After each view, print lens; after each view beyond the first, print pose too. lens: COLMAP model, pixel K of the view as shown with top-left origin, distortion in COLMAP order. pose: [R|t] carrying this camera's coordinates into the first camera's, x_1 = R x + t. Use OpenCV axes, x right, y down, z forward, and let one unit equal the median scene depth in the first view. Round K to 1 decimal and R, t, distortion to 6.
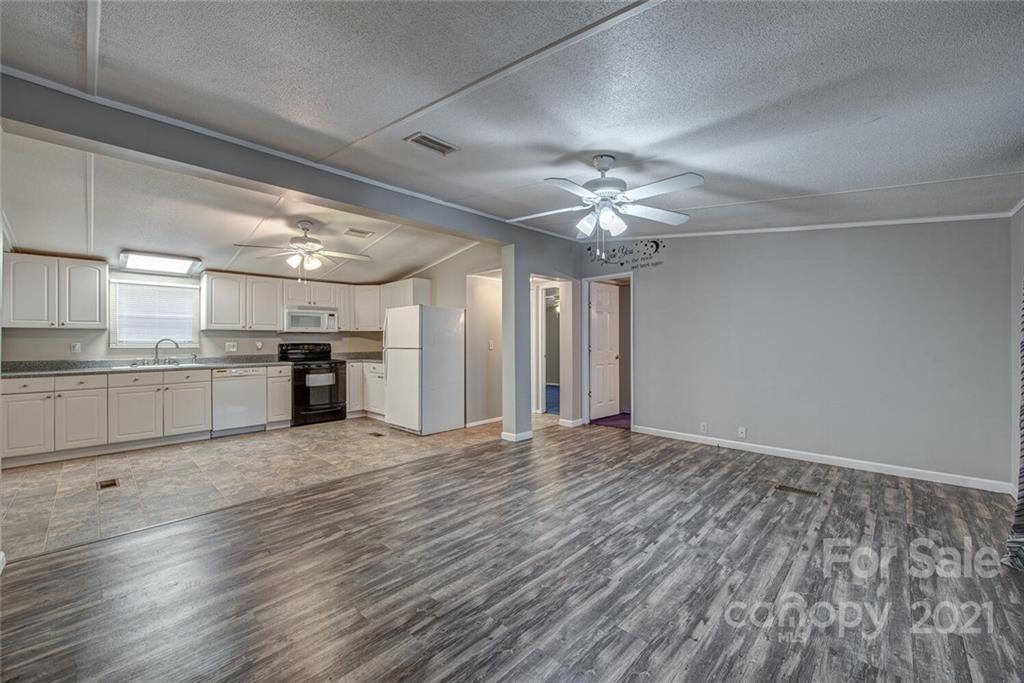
lens RADIAL K [[404.5, 0, 514.3], [0, 404.5, 340.3], [0, 0, 1]] dist [-0.000098, -0.000432]
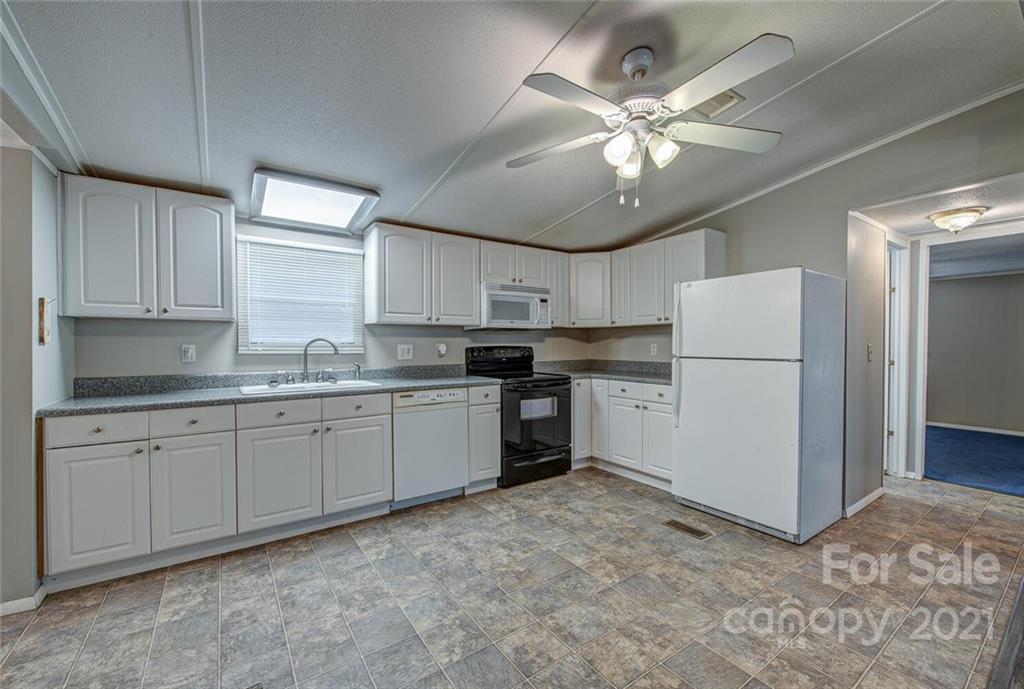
lens RADIAL K [[420.7, 0, 511.9], [0, 420.7, 351.2], [0, 0, 1]] dist [0.002287, 0.000056]
pose [[0.978947, 0.007917, -0.203963, -0.627883], [-0.003431, 0.999745, 0.022335, 0.000359], [0.204088, -0.021165, 0.978724, 0.622781]]
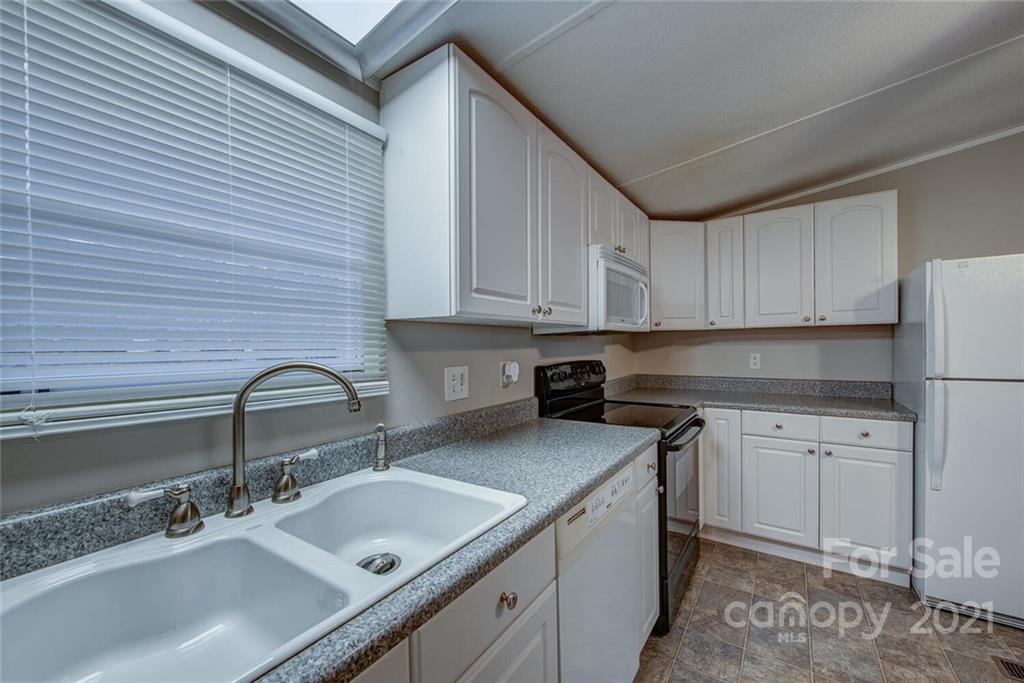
lens RADIAL K [[405.7, 0, 514.2], [0, 405.7, 350.4], [0, 0, 1]] dist [-0.001226, -0.000324]
pose [[0.985718, -0.007205, 0.168251, -1.082842], [0.004759, 0.999877, 0.014940, -0.015425], [-0.168338, -0.013926, 0.985631, 1.097489]]
